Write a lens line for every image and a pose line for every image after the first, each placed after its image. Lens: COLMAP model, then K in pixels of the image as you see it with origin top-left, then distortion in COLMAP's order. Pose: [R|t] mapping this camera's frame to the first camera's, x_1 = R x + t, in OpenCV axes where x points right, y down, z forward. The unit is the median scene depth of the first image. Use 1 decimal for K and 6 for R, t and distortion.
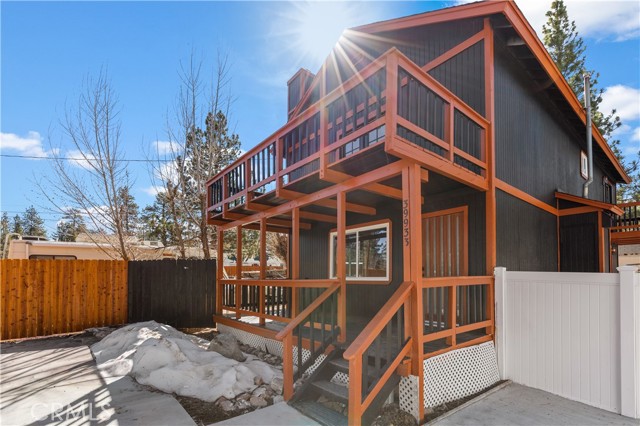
lens RADIAL K [[296.9, 0, 318.4], [0, 296.9, 273.9], [0, 0, 1]] dist [-0.000321, -0.000278]
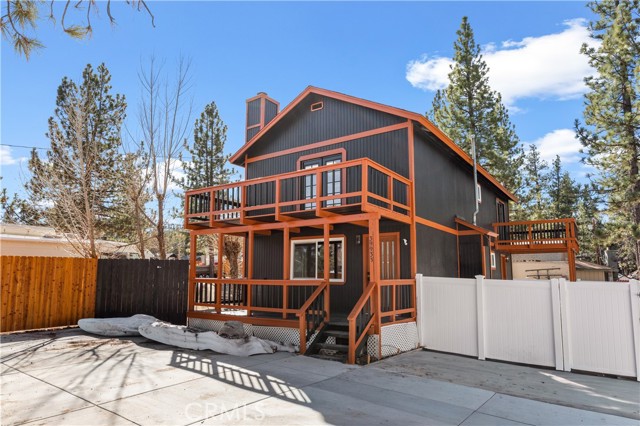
lens RADIAL K [[402.6, 0, 294.7], [0, 402.6, 230.2], [0, 0, 1]] dist [-0.004544, -0.001547]
pose [[0.970098, 0.045545, 0.238404, -0.404823], [-0.020427, 0.994072, -0.106787, -0.009255], [-0.241854, 0.098724, 0.965277, -0.683865]]
